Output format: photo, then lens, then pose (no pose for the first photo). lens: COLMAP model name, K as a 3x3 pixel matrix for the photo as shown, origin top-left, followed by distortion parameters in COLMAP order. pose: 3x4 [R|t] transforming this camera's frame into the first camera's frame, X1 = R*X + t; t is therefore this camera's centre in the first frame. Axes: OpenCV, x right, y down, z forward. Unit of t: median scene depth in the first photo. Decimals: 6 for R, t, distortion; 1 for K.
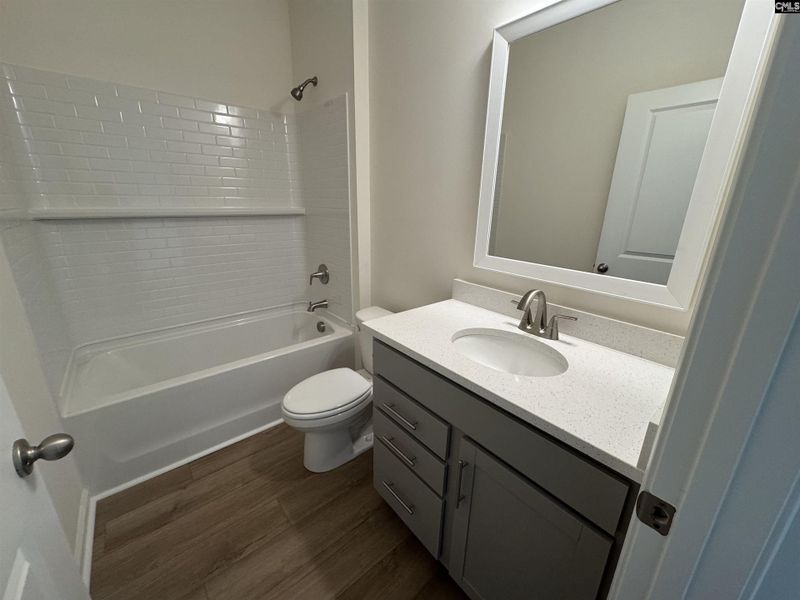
lens RADIAL K [[319.6, 0, 399.8], [0, 319.6, 298.0], [0, 0, 1]] dist [-0.000520, 0.000133]
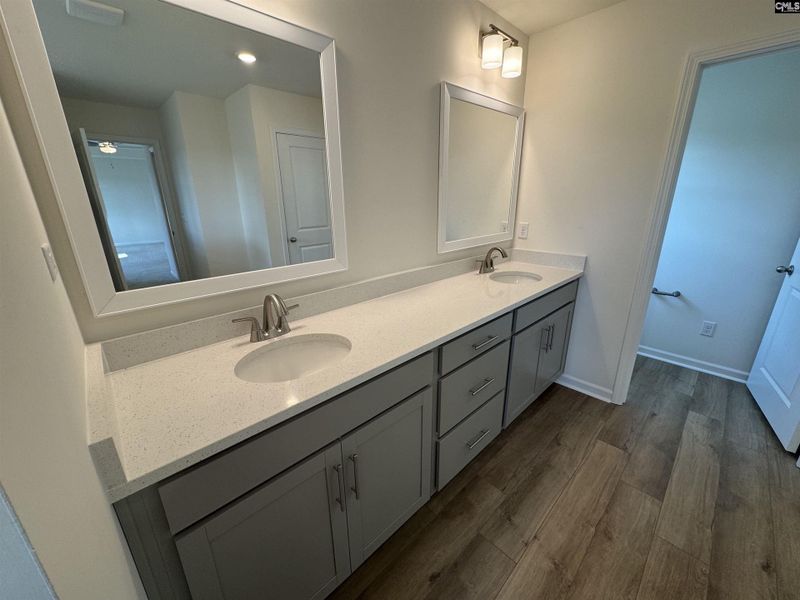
lens RADIAL K [[319.6, 0, 399.8], [0, 319.6, 298.0], [0, 0, 1]] dist [-0.000520, 0.000133]
pose [[-0.070405, -0.311467, 0.947645, -0.534138], [0.309264, 0.896376, 0.317593, -0.198240], [-0.948366, 0.315433, 0.033216, 0.559833]]
